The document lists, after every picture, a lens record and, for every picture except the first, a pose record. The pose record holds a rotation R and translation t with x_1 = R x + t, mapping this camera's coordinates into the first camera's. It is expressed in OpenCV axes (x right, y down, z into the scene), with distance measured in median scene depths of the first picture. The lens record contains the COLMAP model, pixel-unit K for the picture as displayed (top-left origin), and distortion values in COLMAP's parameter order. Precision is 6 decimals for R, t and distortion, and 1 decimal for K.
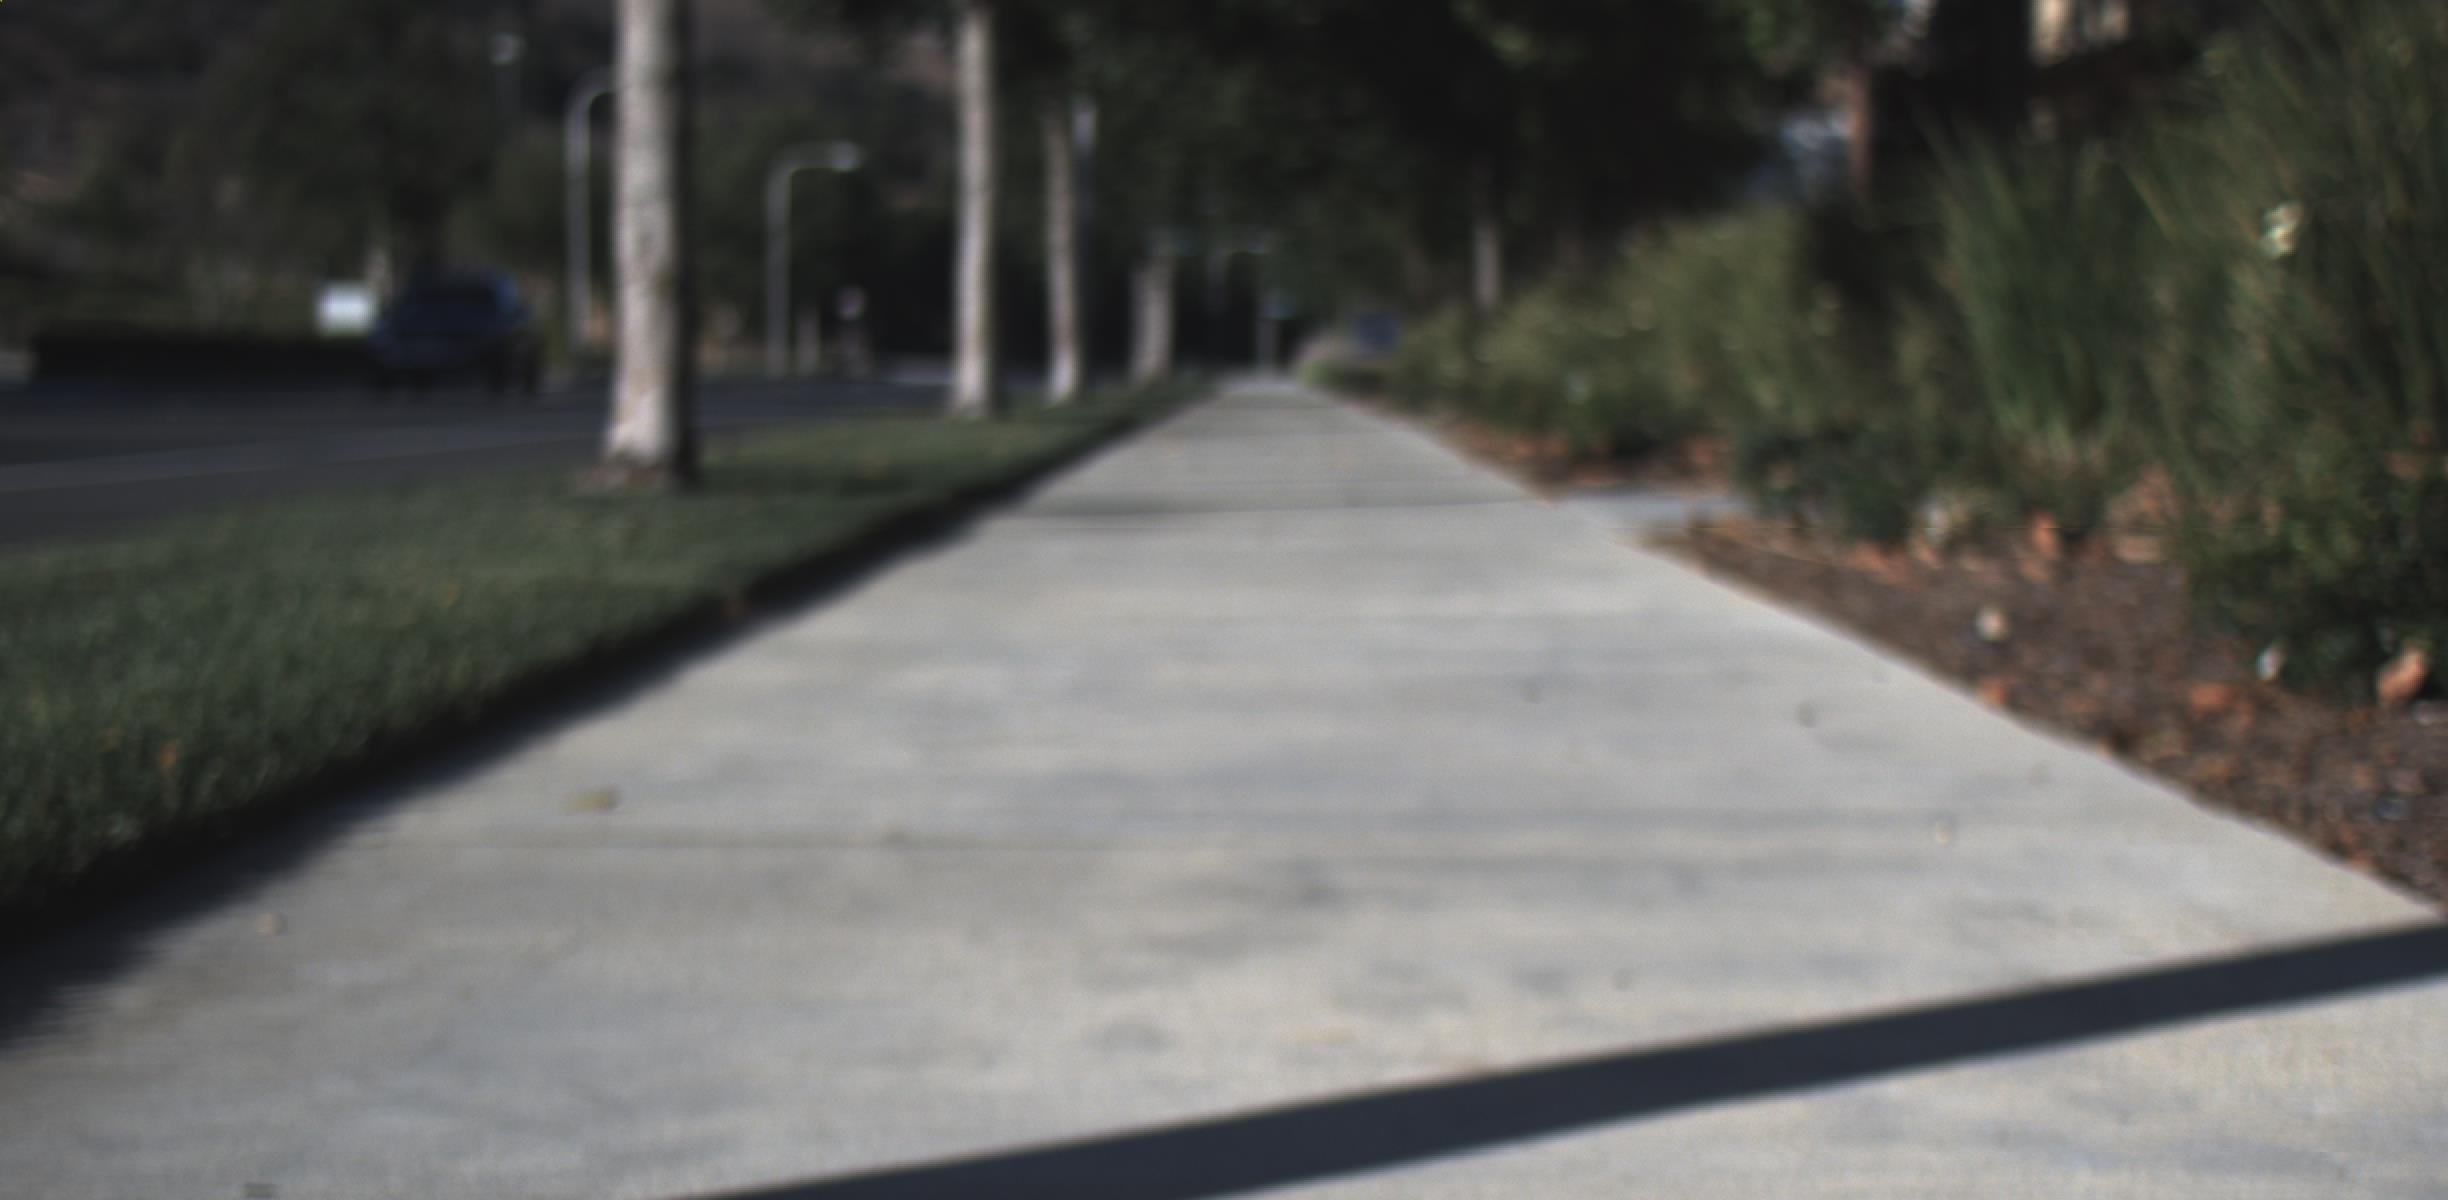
lens RADIAL K [[4249.8, 0, 1226.0], [0, 4249.8, 618.5], [0, 0, 1]] dist [-0.045731, 0.000000]
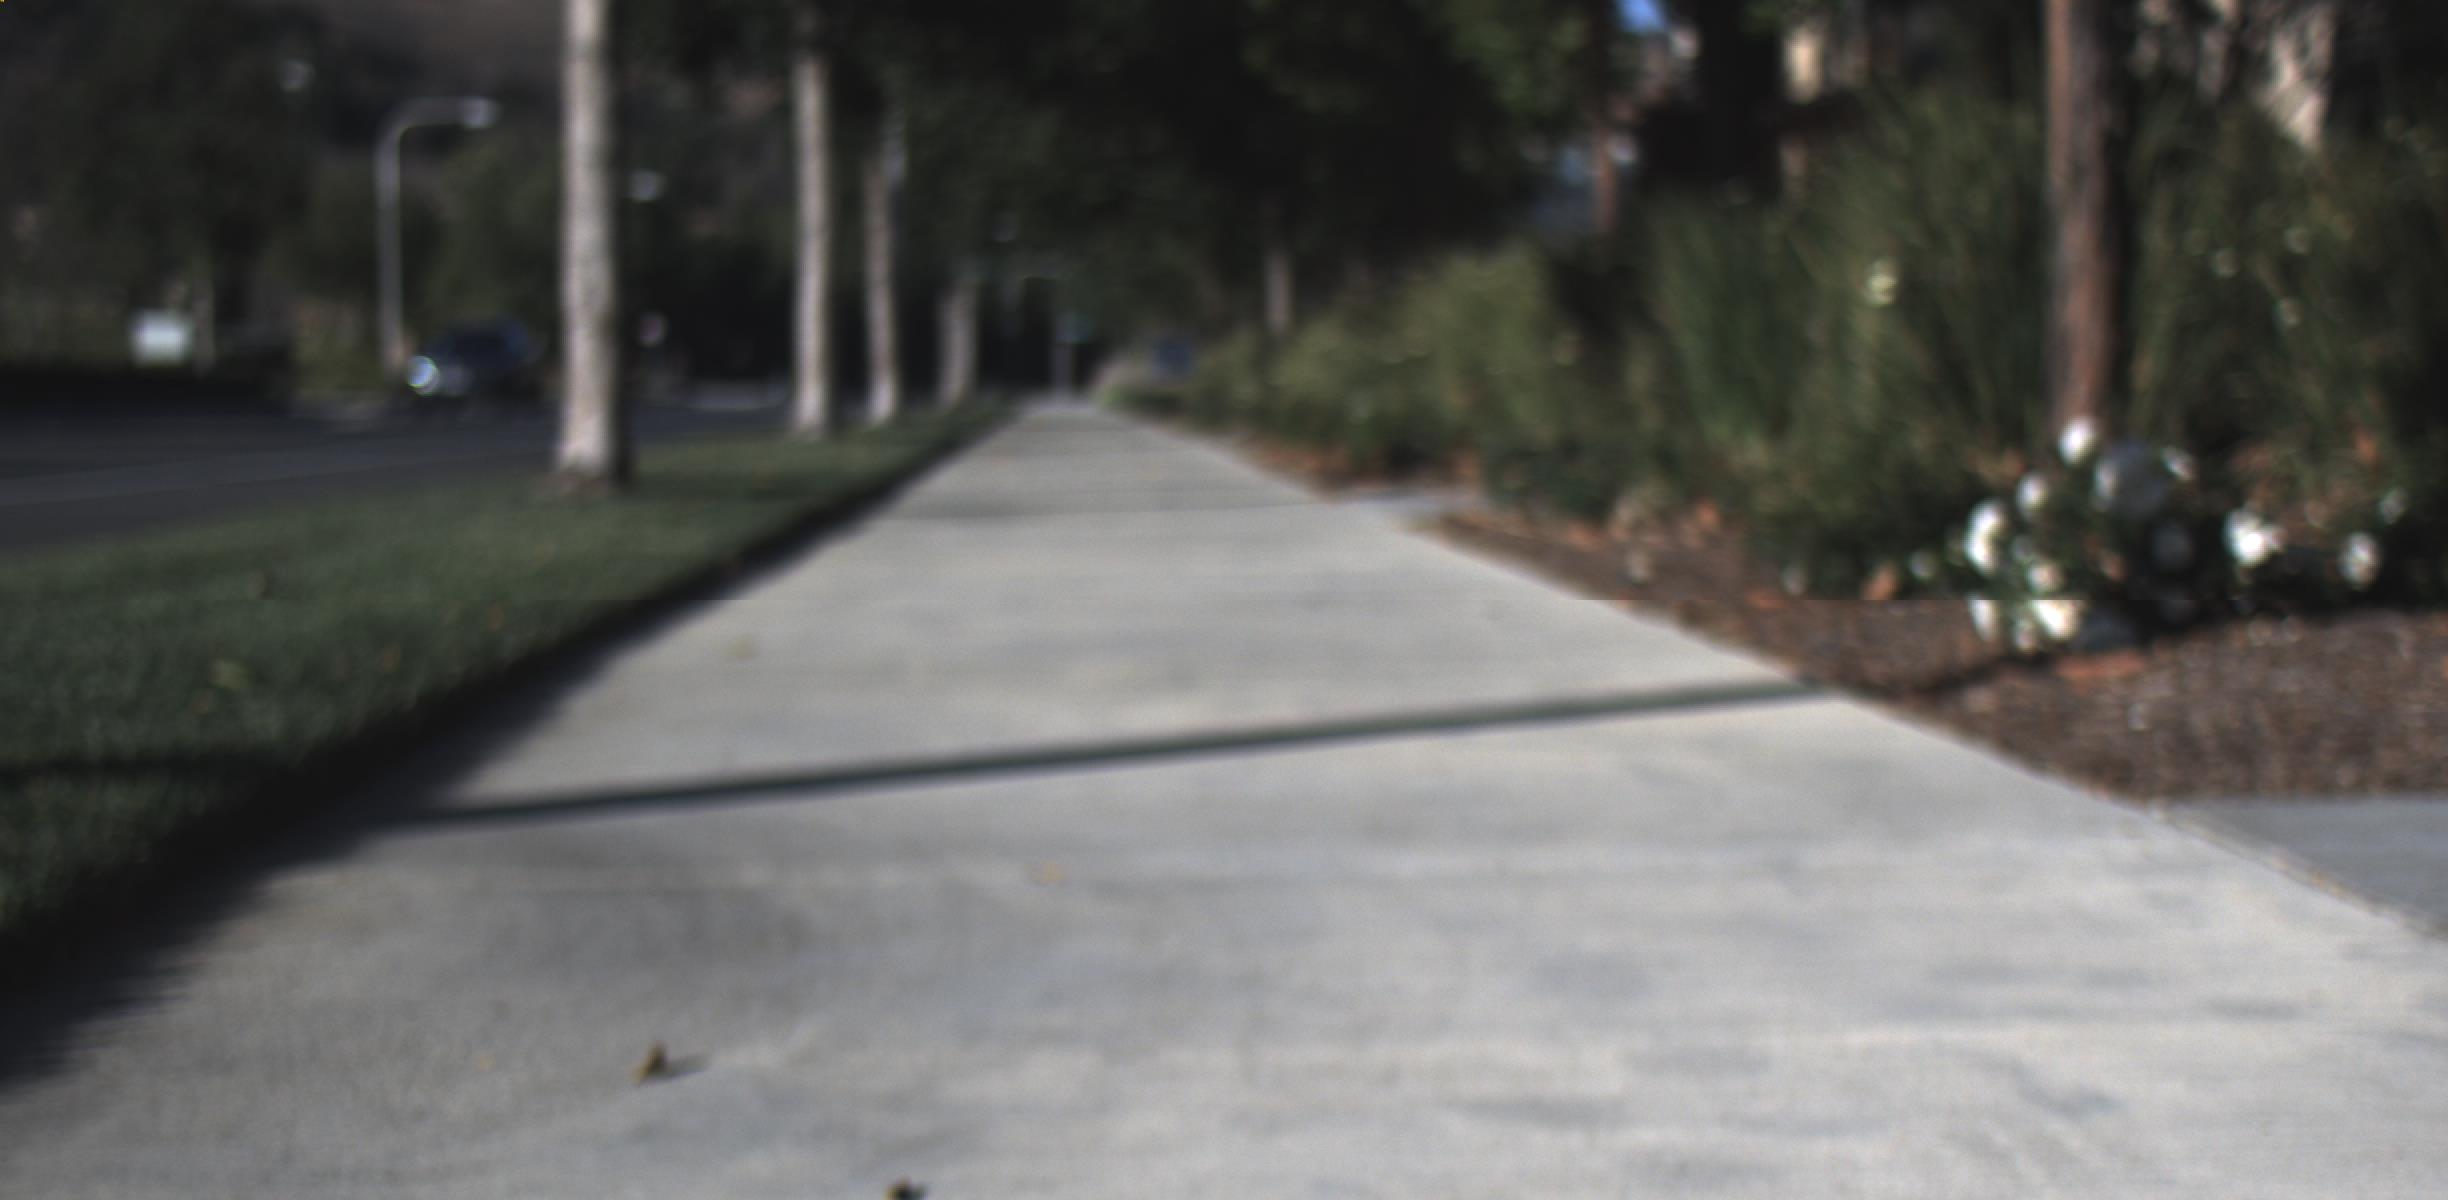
lens RADIAL K [[4249.8, 0, 1216.0], [0, 4249.8, 603.5], [0, 0, 1]] dist [-0.045731, 0.000000]
pose [[0.998897, -0.008270, 0.046211, -0.004437], [0.008676, 0.999925, -0.008593, 0.003914], [-0.046136, 0.008984, 0.998895, -0.068491]]
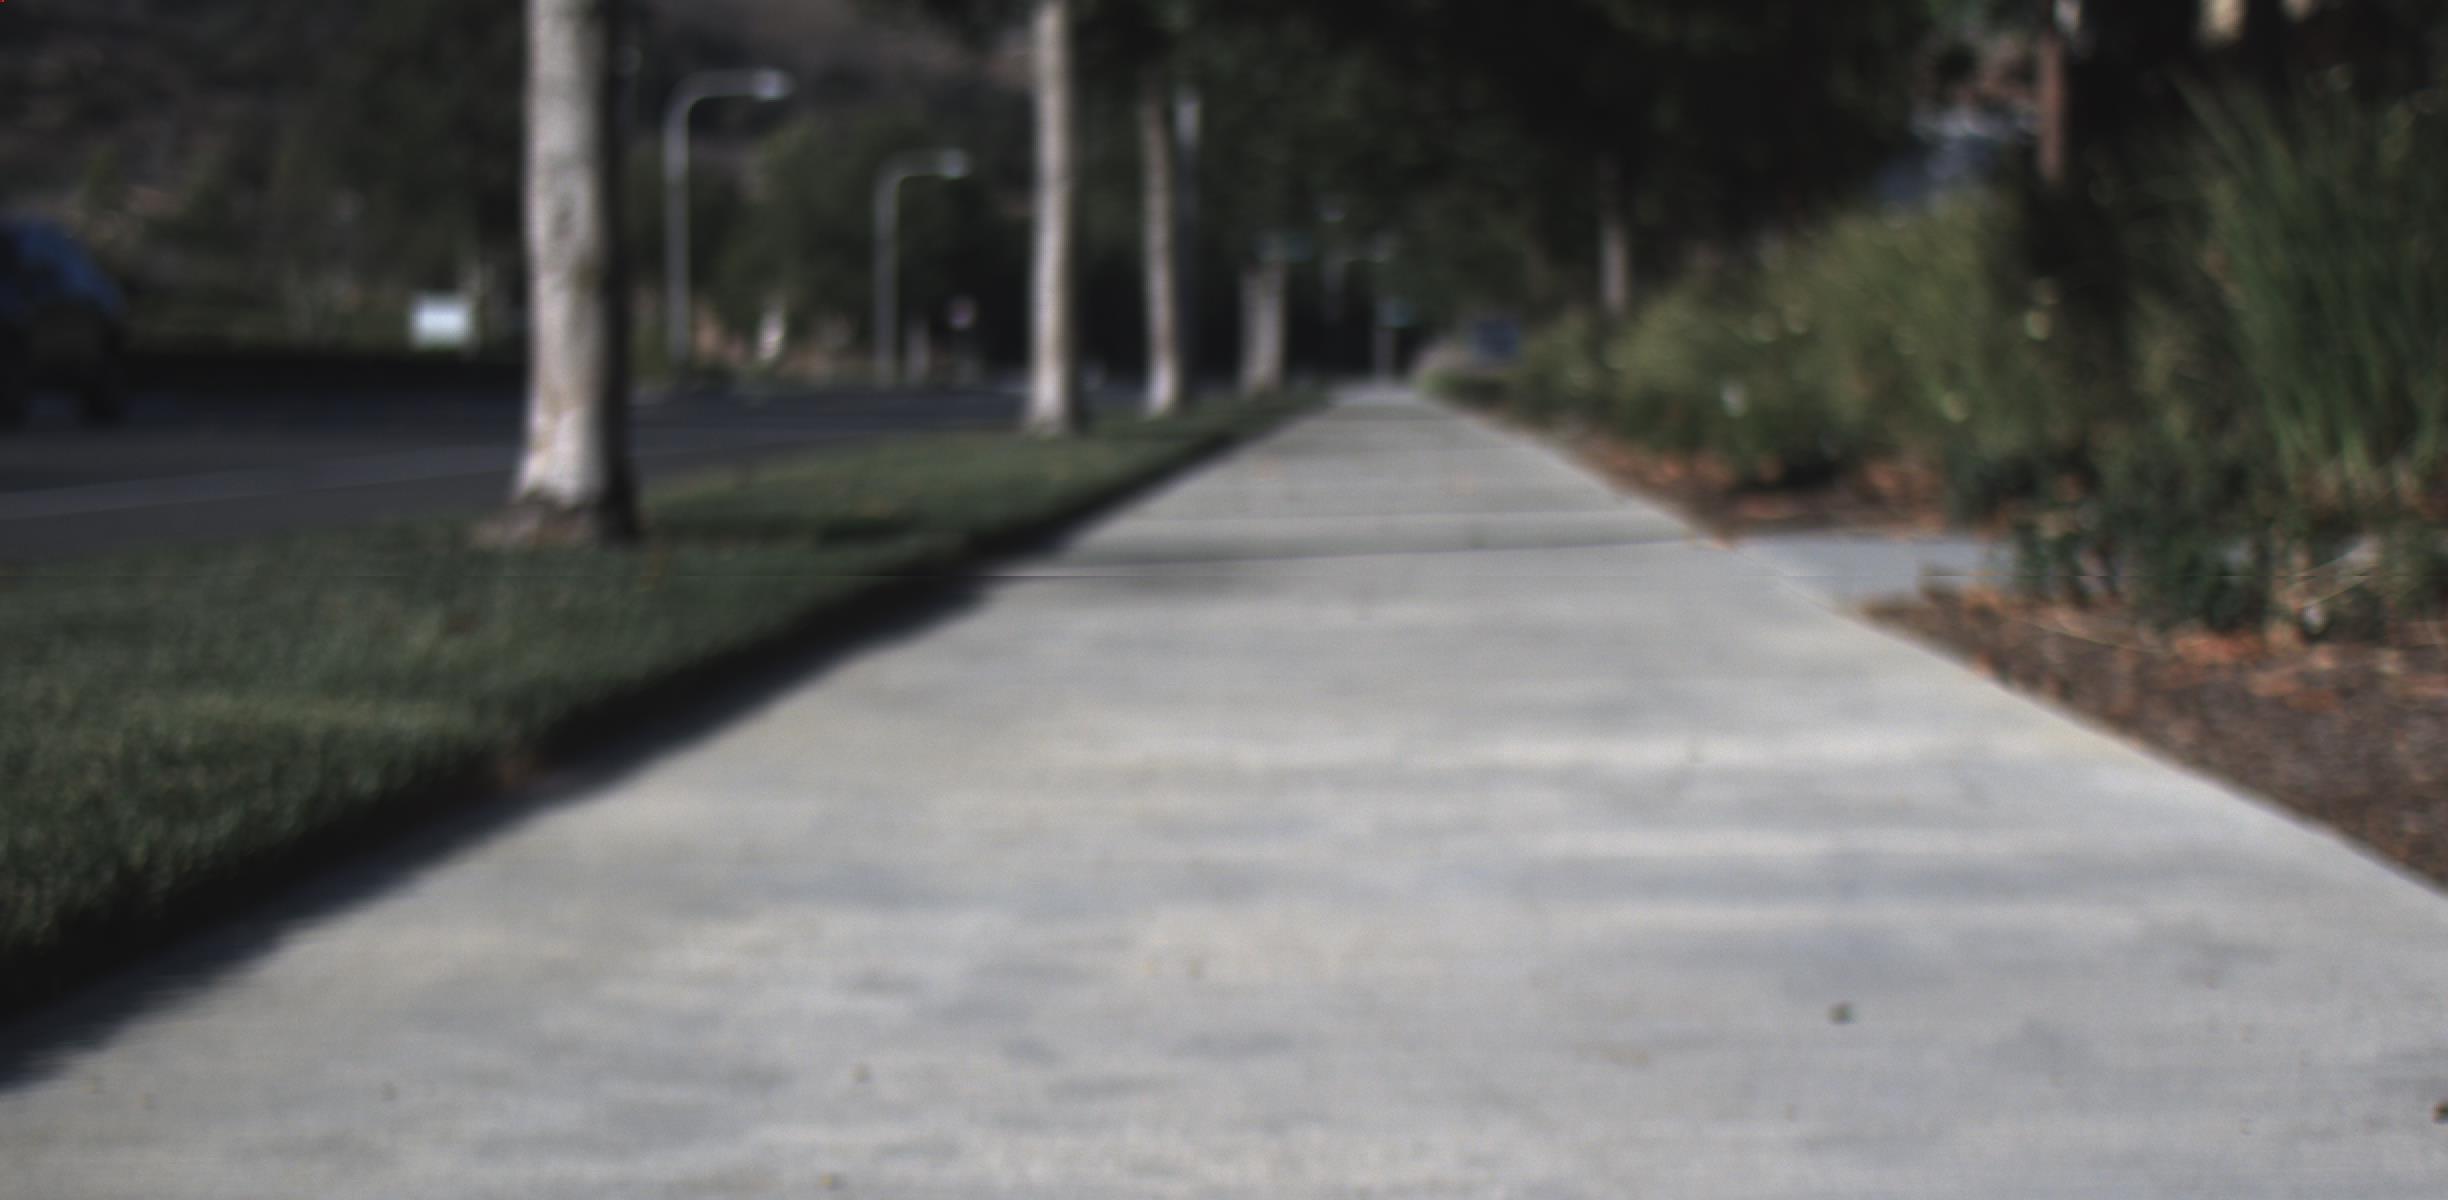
lens RADIAL K [[4249.8, 0, 1225.3], [0, 4249.8, 604.1], [0, 0, 1]] dist [-0.045731, 0.000000]
pose [[0.999597, -0.003265, -0.028209, 0.001722], [0.003108, 0.999979, -0.005623, -0.004227], [0.028226, 0.005533, 0.999586, 0.067563]]
